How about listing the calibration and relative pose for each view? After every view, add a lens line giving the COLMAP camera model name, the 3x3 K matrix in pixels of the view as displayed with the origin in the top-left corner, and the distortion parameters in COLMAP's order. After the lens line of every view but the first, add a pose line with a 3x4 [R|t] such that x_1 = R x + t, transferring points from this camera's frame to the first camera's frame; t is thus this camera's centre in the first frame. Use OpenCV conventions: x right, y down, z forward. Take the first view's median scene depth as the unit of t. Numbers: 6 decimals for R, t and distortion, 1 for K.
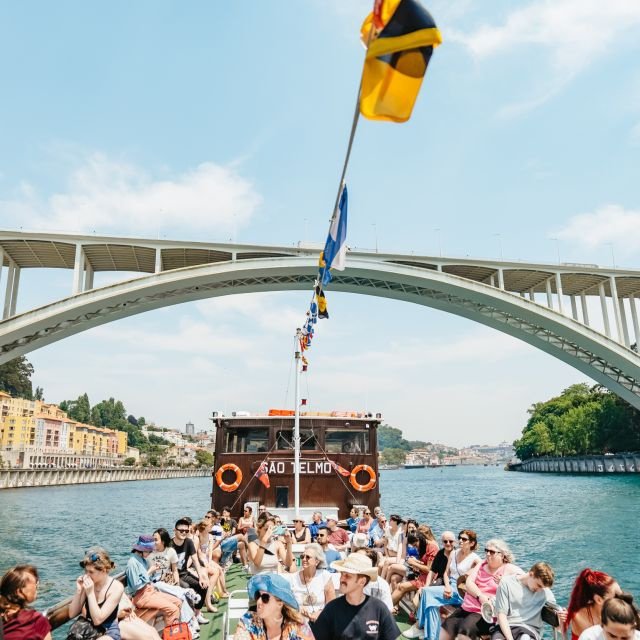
lens RADIAL K [[564.3, 0, 318.2], [0, 564.3, 328.8], [0, 0, 1]] dist [-0.027071, 0.012282]
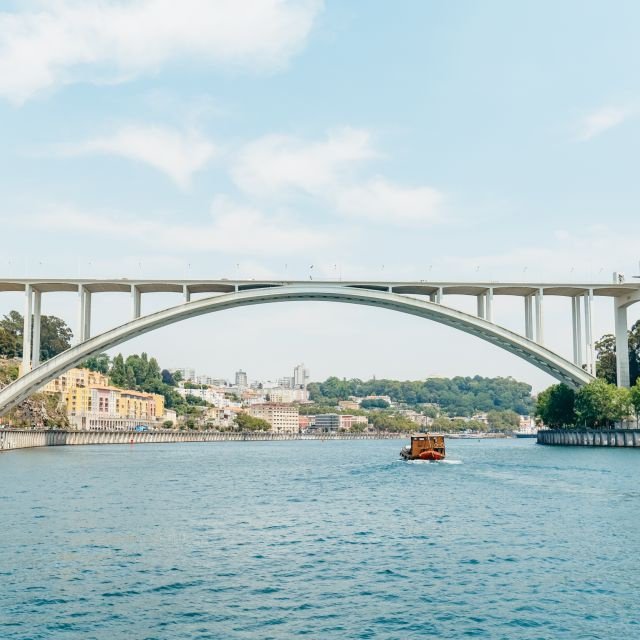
lens RADIAL K [[1129.5, 0, 320.0], [0, 1129.5, 320.0], [0, 0, 1]] dist [0.002195, -0.039706]
pose [[0.984855, 0.004793, -0.173313, 0.181395], [0.019995, 0.989808, 0.140996, -0.146442], [0.172222, -0.142326, 0.974722, -0.575463]]
